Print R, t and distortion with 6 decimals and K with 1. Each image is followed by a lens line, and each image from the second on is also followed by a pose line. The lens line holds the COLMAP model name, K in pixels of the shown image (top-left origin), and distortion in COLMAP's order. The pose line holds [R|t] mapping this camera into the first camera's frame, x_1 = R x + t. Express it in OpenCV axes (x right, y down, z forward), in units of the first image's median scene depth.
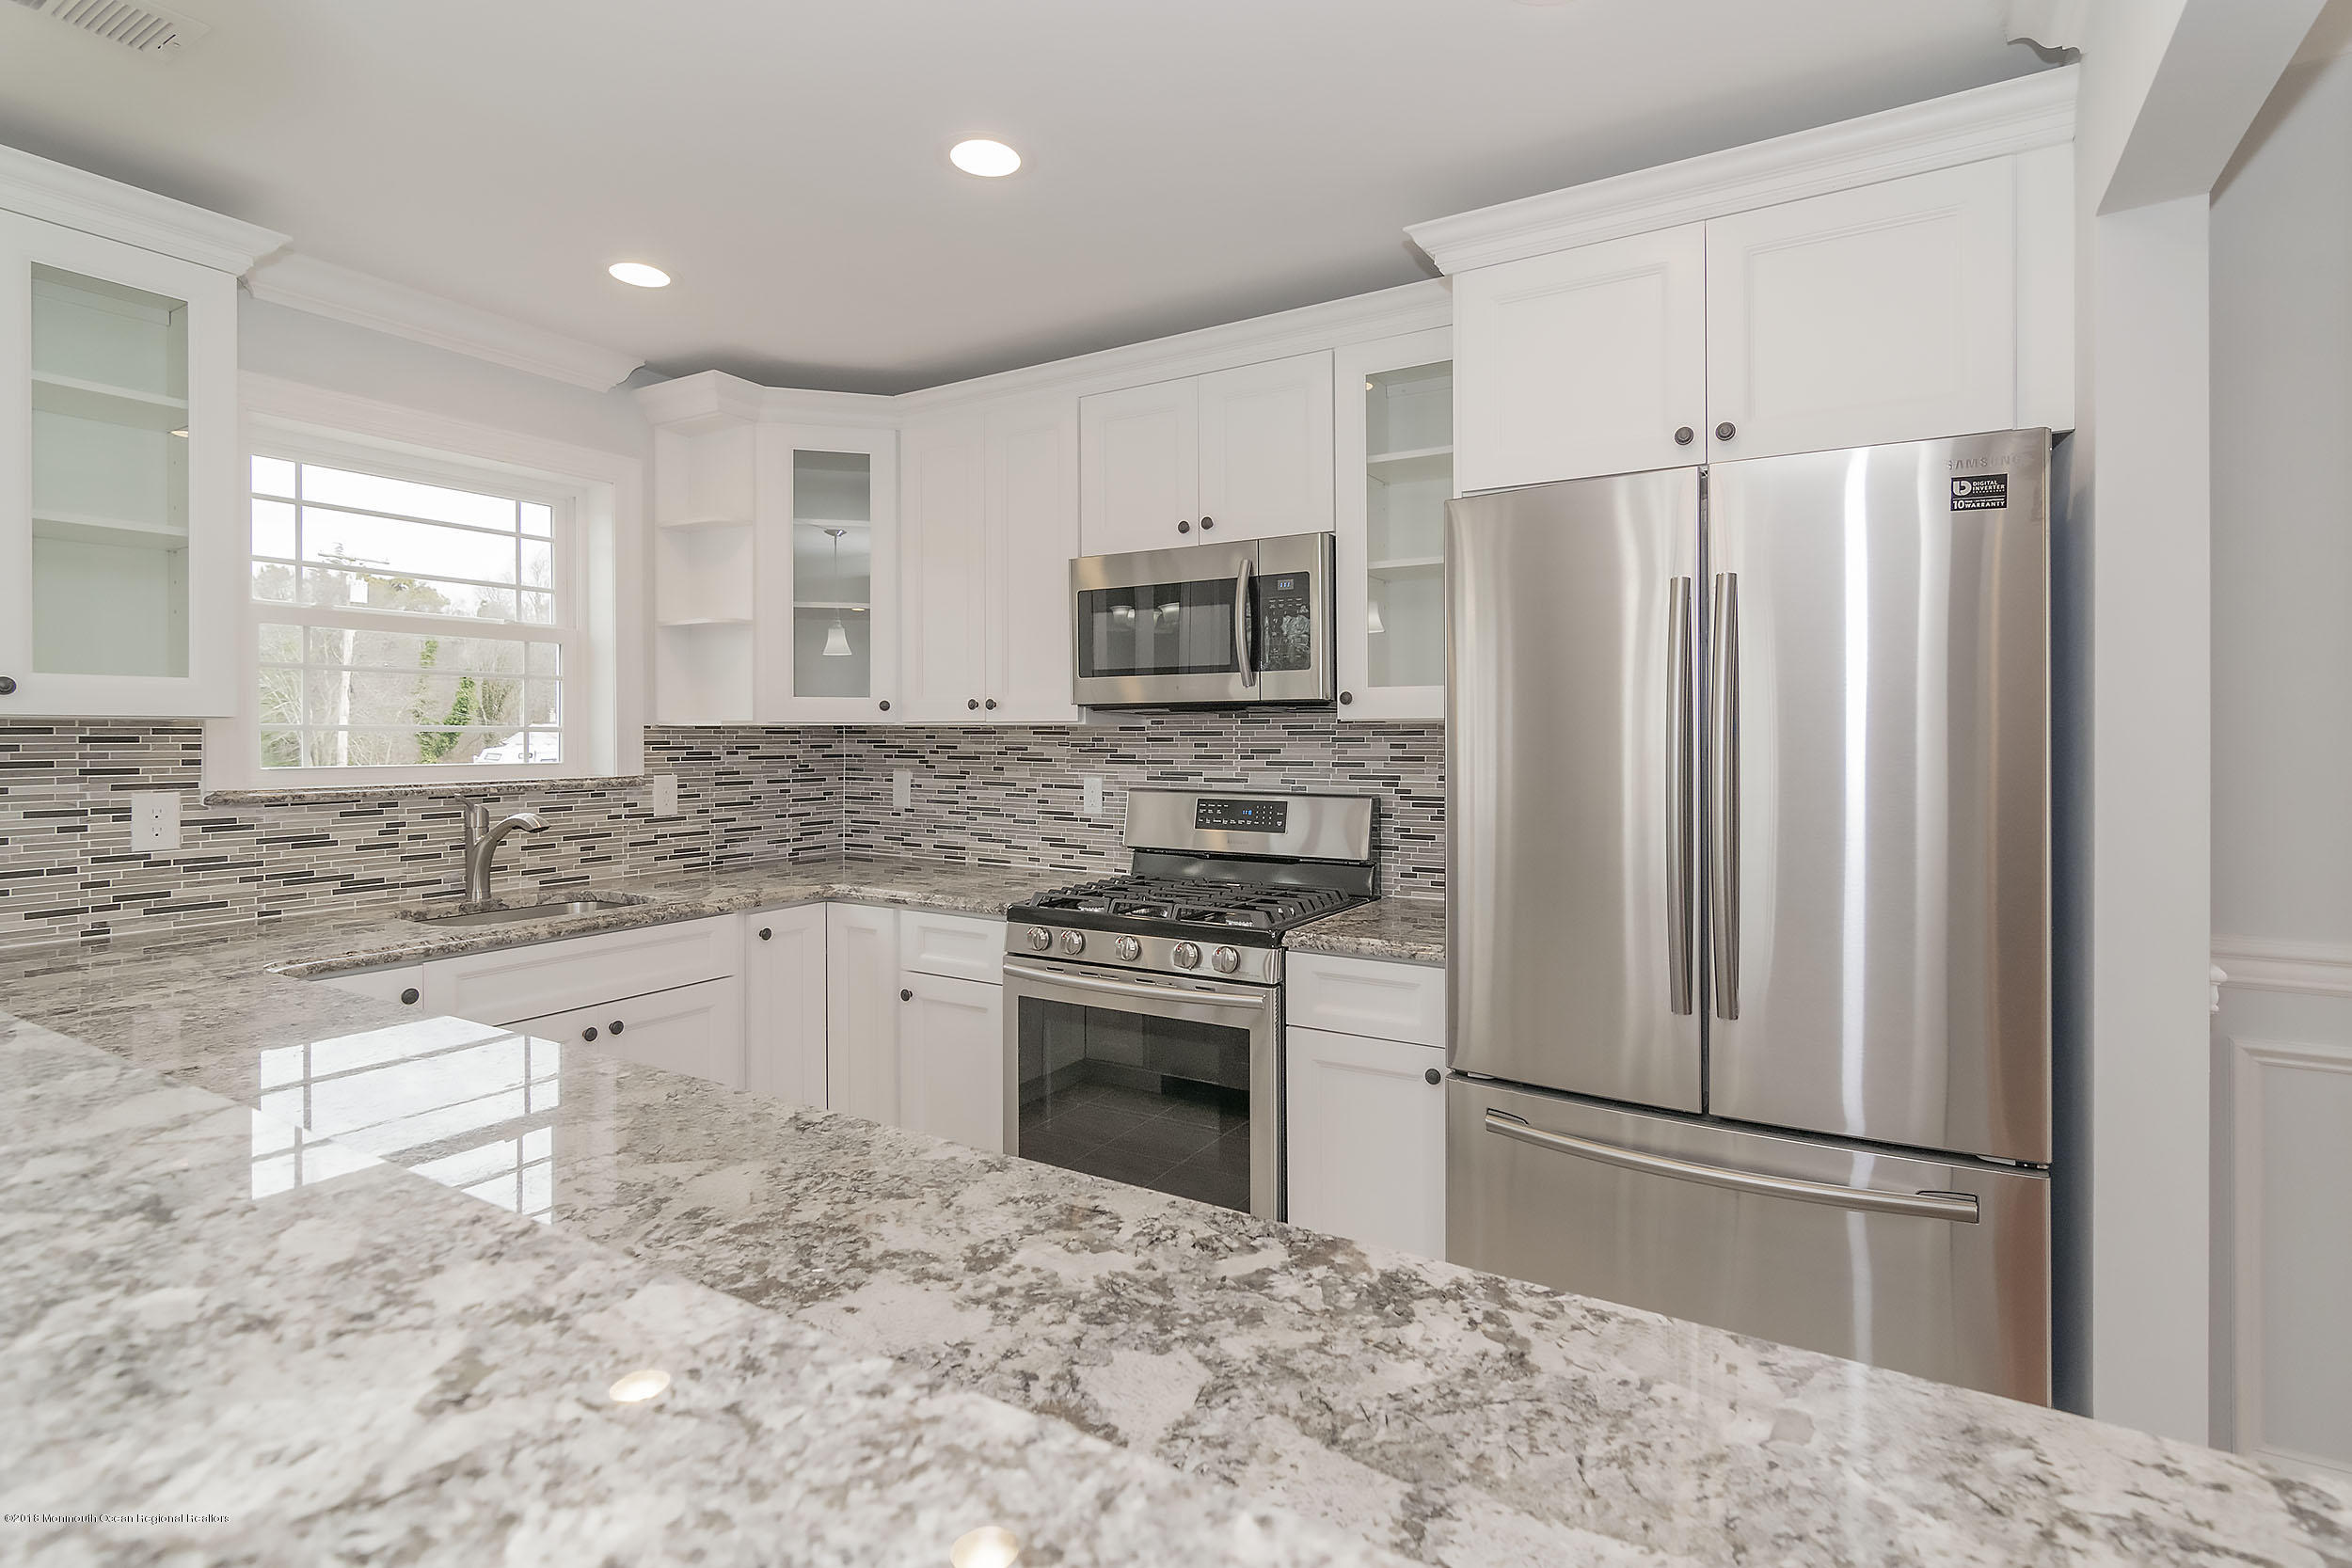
lens RADIAL K [[1152.7, 0, 1208.3], [0, 1152.7, 754.3], [0, 0, 1]] dist [-0.011503, 0.002889]
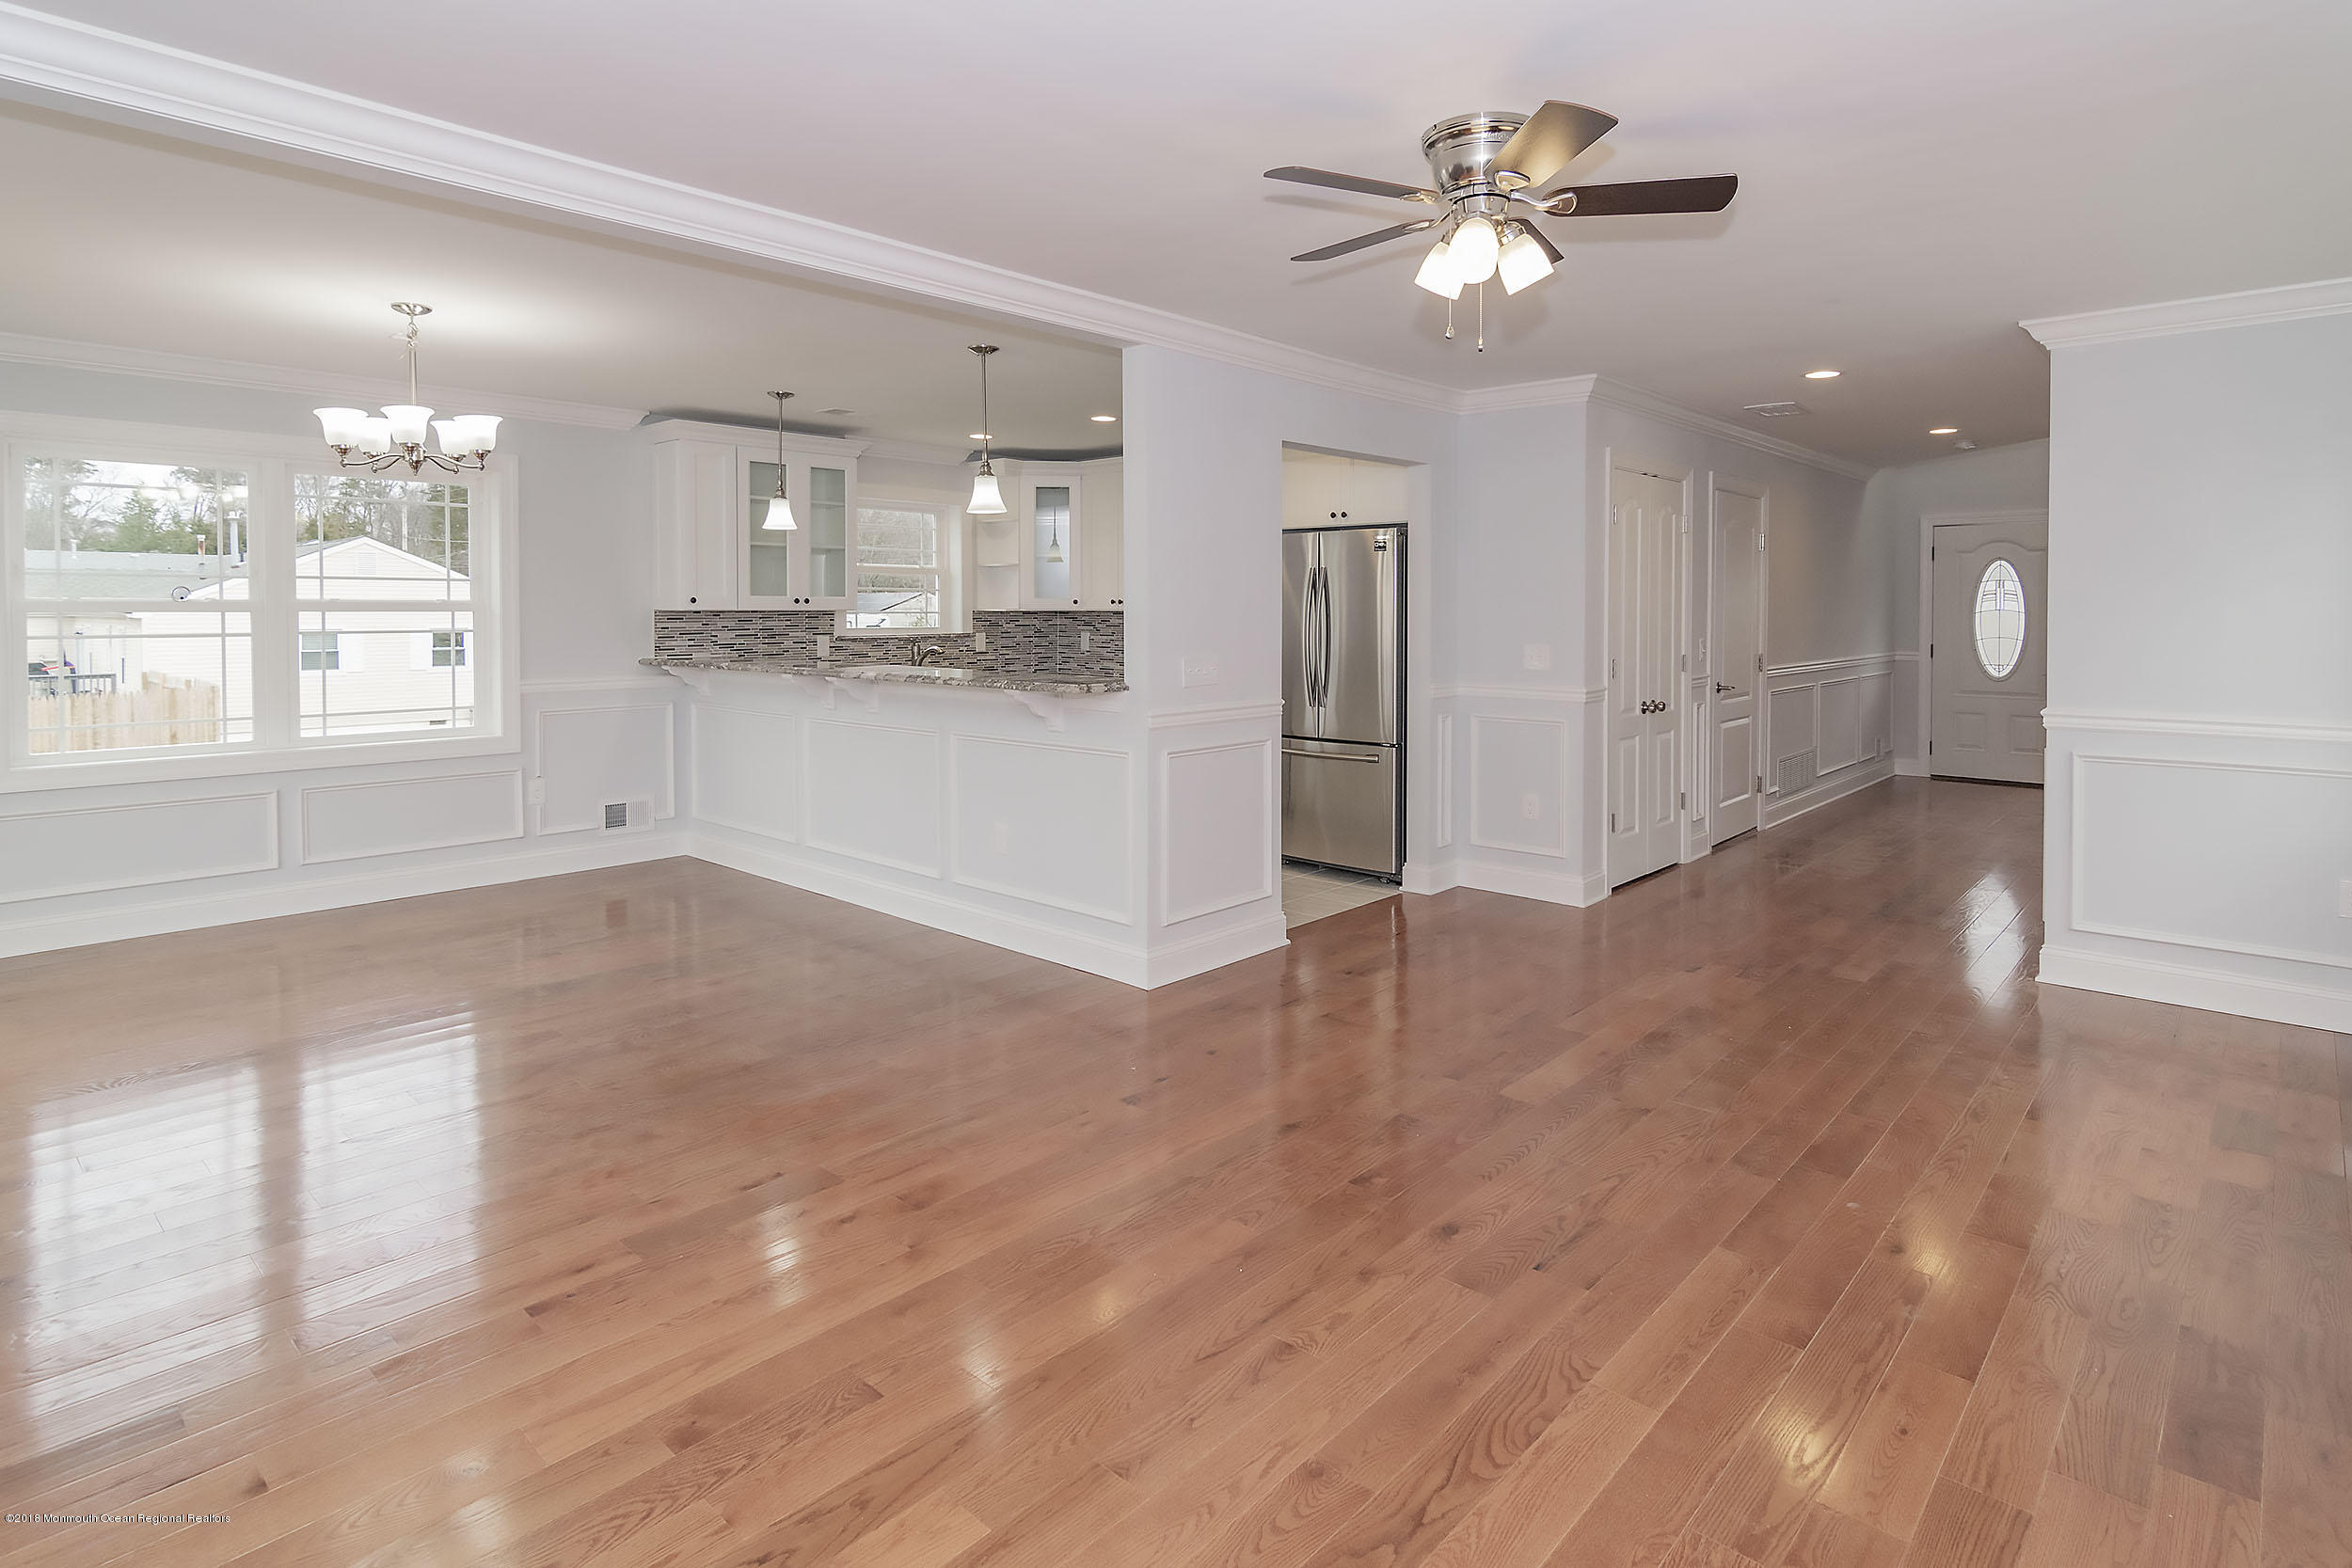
lens RADIAL K [[1152.7, 0, 1166.0], [0, 1152.7, 634.9], [0, 0, 1]] dist [-0.011503, 0.002889]
pose [[0.976809, 0.004752, -0.214059, 0.430631], [-0.003516, 0.999975, 0.006151, 0.008477], [0.214083, -0.005255, 0.976801, -1.333496]]
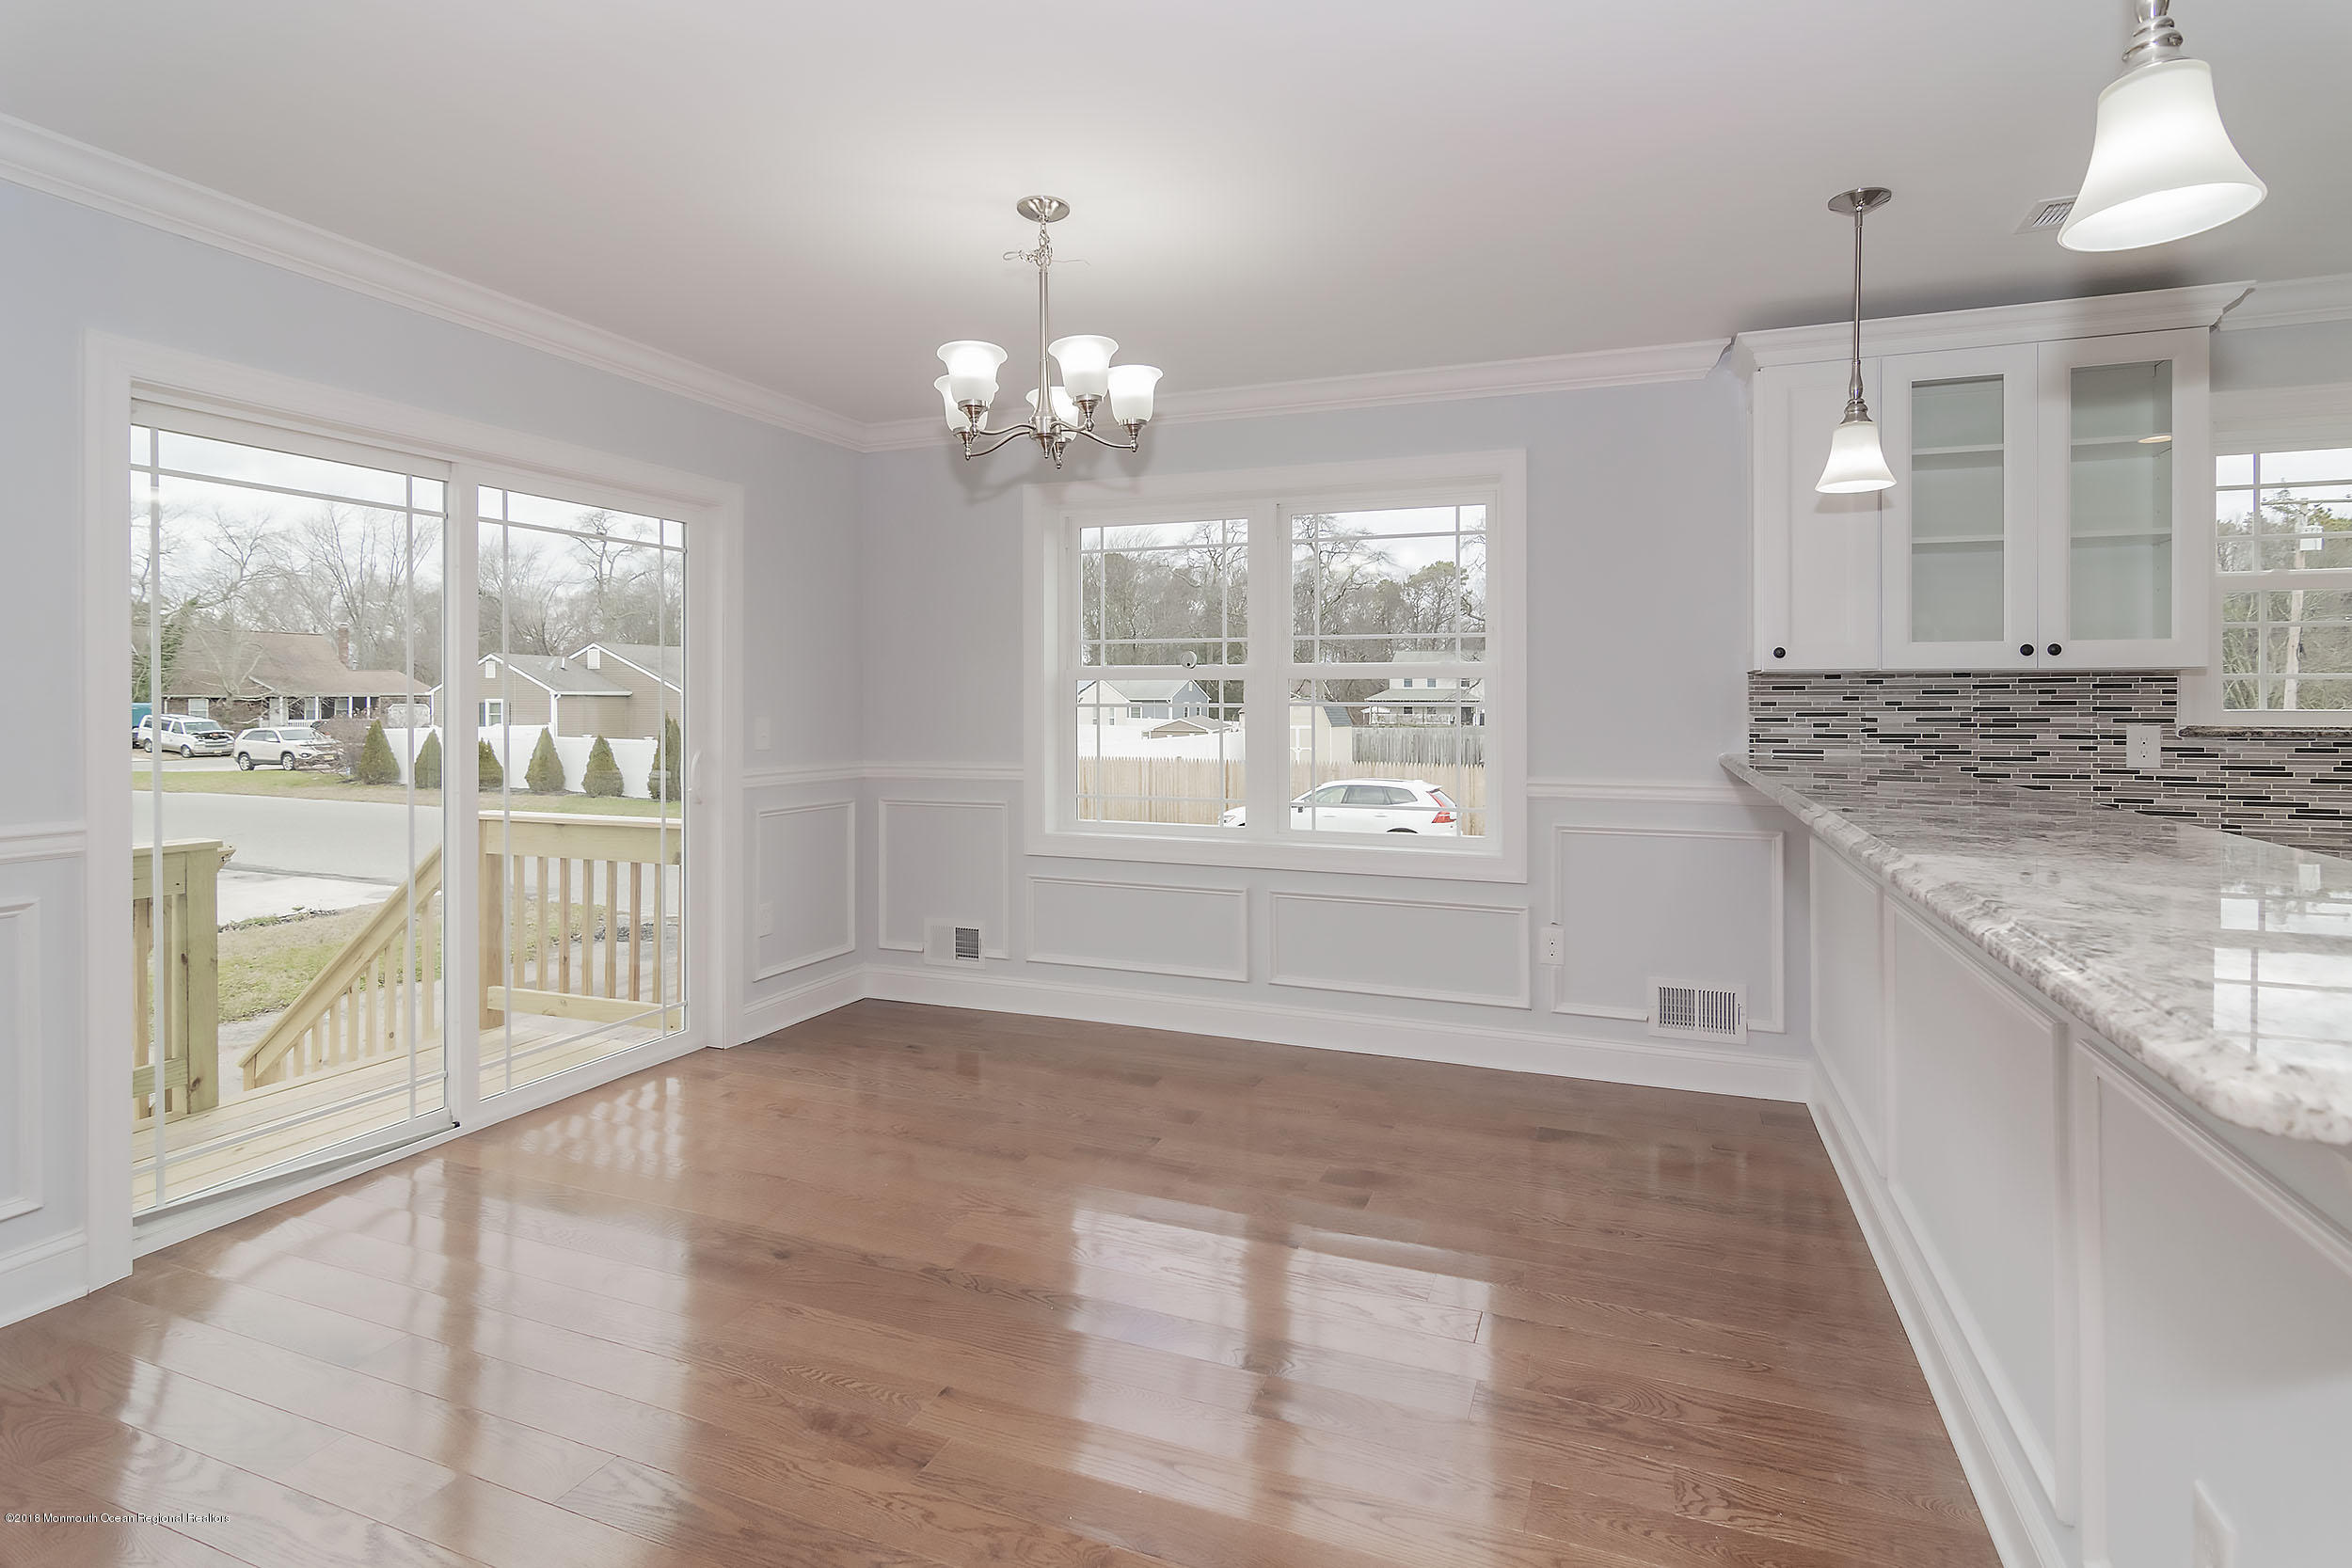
lens RADIAL K [[1152.7, 0, 1175.0], [0, 1152.7, 688.9], [0, 0, 1]] dist [-0.011503, 0.002889]
pose [[0.149411, -0.011034, -0.988714, 0.200172], [-0.017173, 0.999758, -0.013752, 0.024281], [0.988626, 0.019033, 0.149186, -0.271579]]
